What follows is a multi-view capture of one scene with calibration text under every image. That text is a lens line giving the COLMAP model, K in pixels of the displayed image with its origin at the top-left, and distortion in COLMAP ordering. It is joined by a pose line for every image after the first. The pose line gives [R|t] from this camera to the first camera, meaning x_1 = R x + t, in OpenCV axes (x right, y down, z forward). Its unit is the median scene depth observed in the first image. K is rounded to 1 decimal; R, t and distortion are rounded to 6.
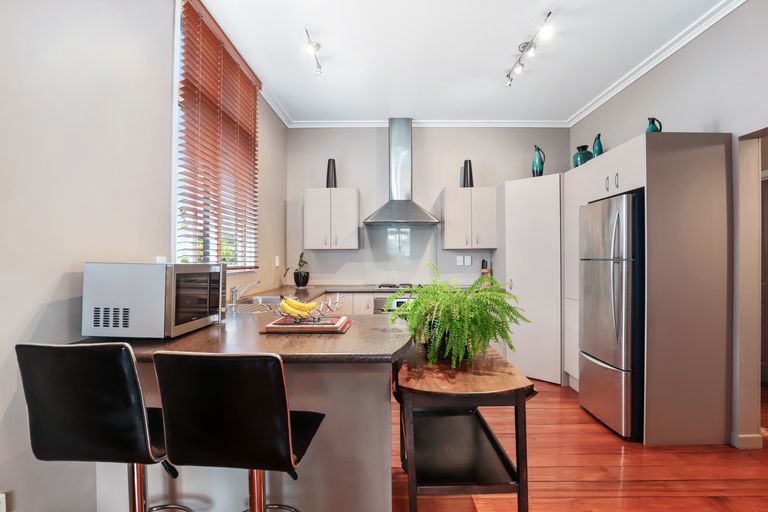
lens RADIAL K [[354.4, 0, 382.9], [0, 354.4, 258.4], [0, 0, 1]] dist [-0.026682, 0.002133]
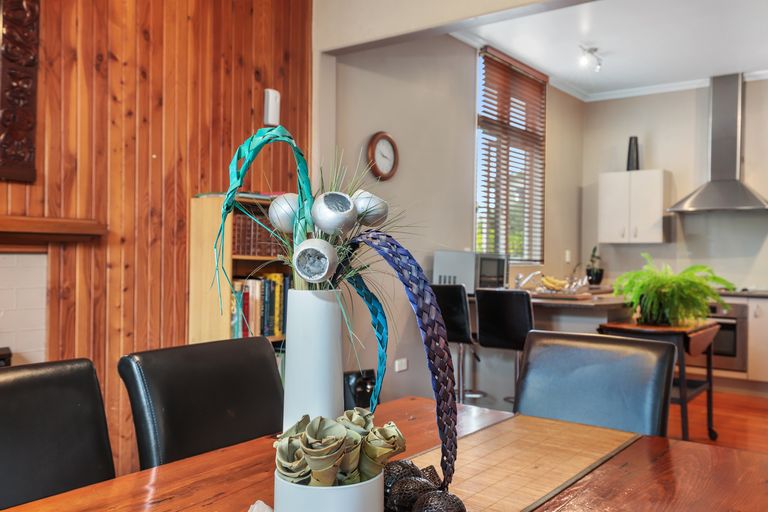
lens RADIAL K [[700.2, 0, 382.9], [0, 700.2, 256.7], [0, 0, 1]] dist [-0.004268, 0.000000]
pose [[0.808514, 0.010888, -0.588376, 0.369723], [-0.014570, 0.999893, -0.001518, 0.018833], [0.588296, 0.009800, 0.808586, -0.727481]]
